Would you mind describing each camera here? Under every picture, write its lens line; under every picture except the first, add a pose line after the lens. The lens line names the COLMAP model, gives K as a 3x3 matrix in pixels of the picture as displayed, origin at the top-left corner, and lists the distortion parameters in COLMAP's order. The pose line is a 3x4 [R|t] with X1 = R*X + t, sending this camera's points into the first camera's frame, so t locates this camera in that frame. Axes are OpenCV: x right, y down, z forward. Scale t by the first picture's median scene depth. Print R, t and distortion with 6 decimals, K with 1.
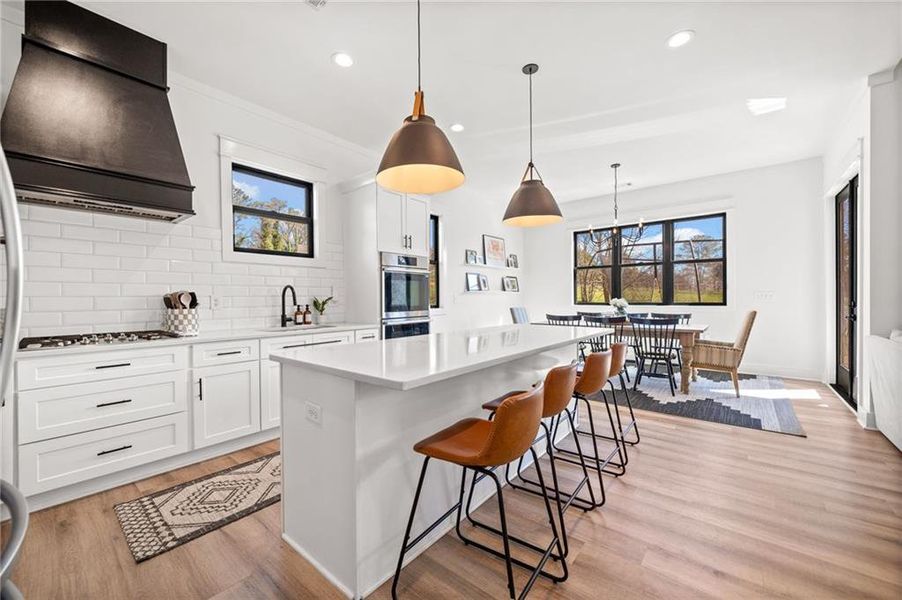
lens RADIAL K [[363.6, 0, 441.3], [0, 363.6, 298.9], [0, 0, 1]] dist [-0.003415, -0.000326]
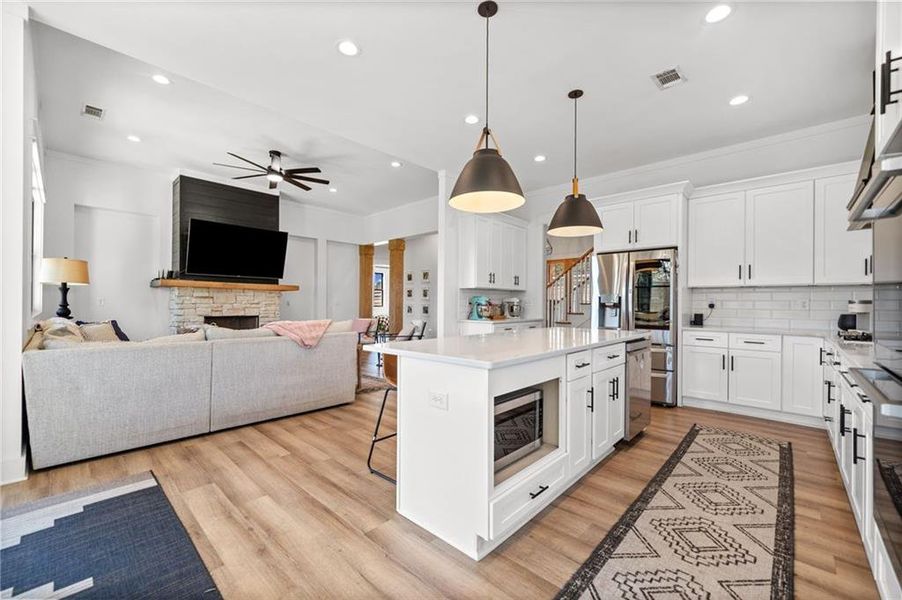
lens RADIAL K [[363.6, 0, 440.0], [0, 363.6, 303.7], [0, 0, 1]] dist [-0.003415, -0.000326]
pose [[-0.997575, 0.002180, 0.069571, 0.228358], [0.002346, 0.999995, 0.002296, -0.000509], [-0.069566, 0.002453, -0.997574, 1.398536]]
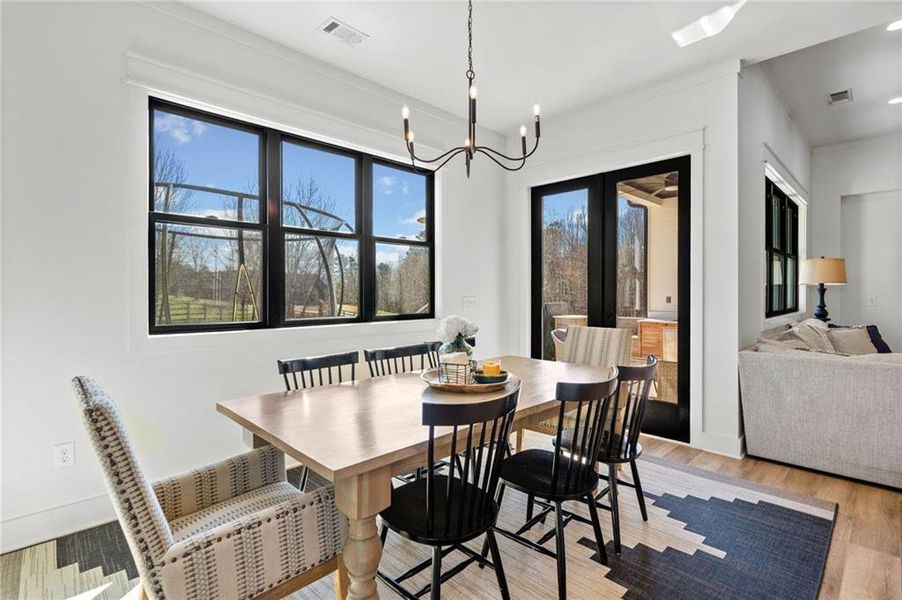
lens RADIAL K [[427.8, 0, 443.2], [0, 427.8, 294.7], [0, 0, 1]] dist [-0.011739, -0.001292]
pose [[0.119407, 0.002990, 0.992841, 0.054759], [-0.001922, 0.999994, -0.002781, -0.028524], [-0.992844, -0.001577, 0.119412, 1.326268]]
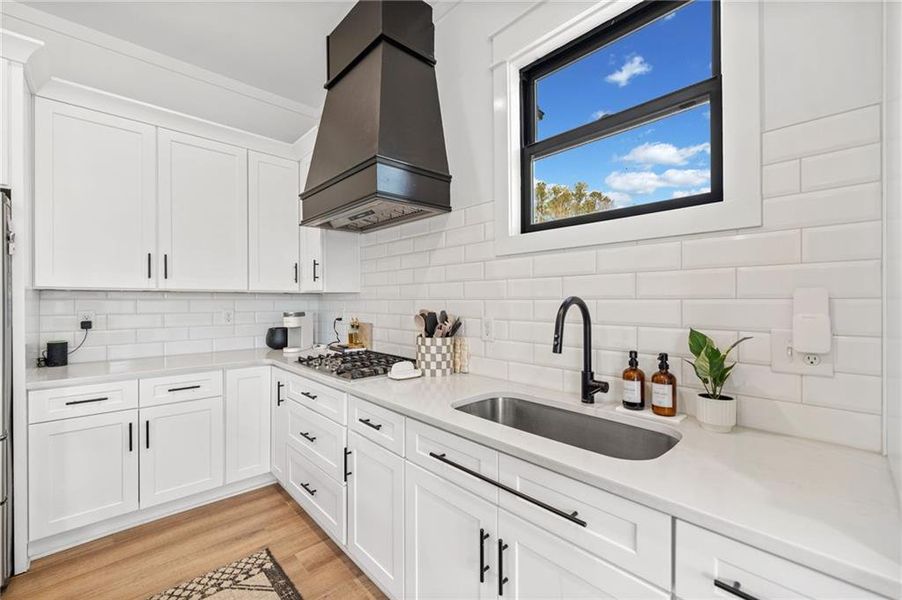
lens RADIAL K [[363.6, 0, 452.0], [0, 363.6, 300.3], [0, 0, 1]] dist [-0.003415, -0.000326]
pose [[-0.110860, 0.008781, -0.993797, -0.024163], [0.000396, 0.999961, 0.008792, -0.035400], [0.993836, 0.000581, -0.110860, 0.853014]]
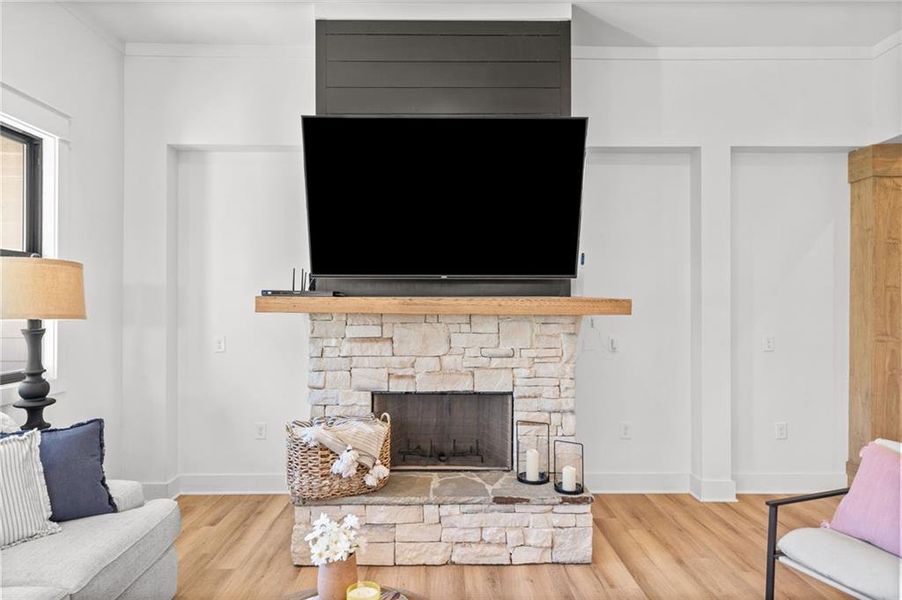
lens RADIAL K [[520.3, 0, 448.2], [0, 520.3, 303.8], [0, 0, 1]] dist [0.008573, 0.001143]
pose [[-0.649831, 0.008711, 0.760029, 0.677792], [0.008803, 0.999954, -0.003934, -0.085416], [-0.760027, 0.004135, -0.649878, 0.269172]]
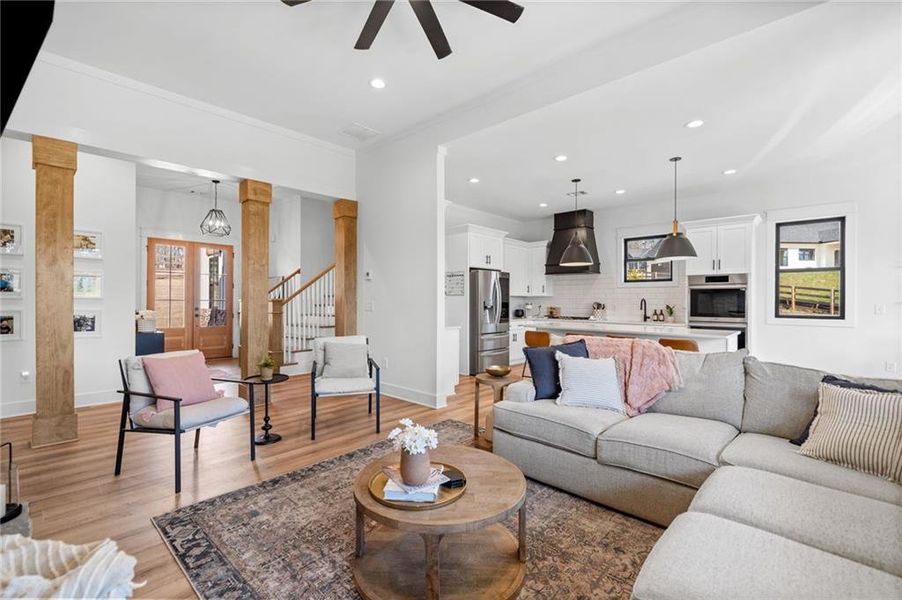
lens RADIAL K [[400.6, 0, 447.1], [0, 400.6, 299.6], [0, 0, 1]] dist [0.016207, 0.000515]
pose [[-0.054058, 0.006057, -0.998519, 1.560198], [-0.005099, 0.999967, 0.006342, -0.038256], [0.998525, 0.005434, -0.054025, 0.108434]]
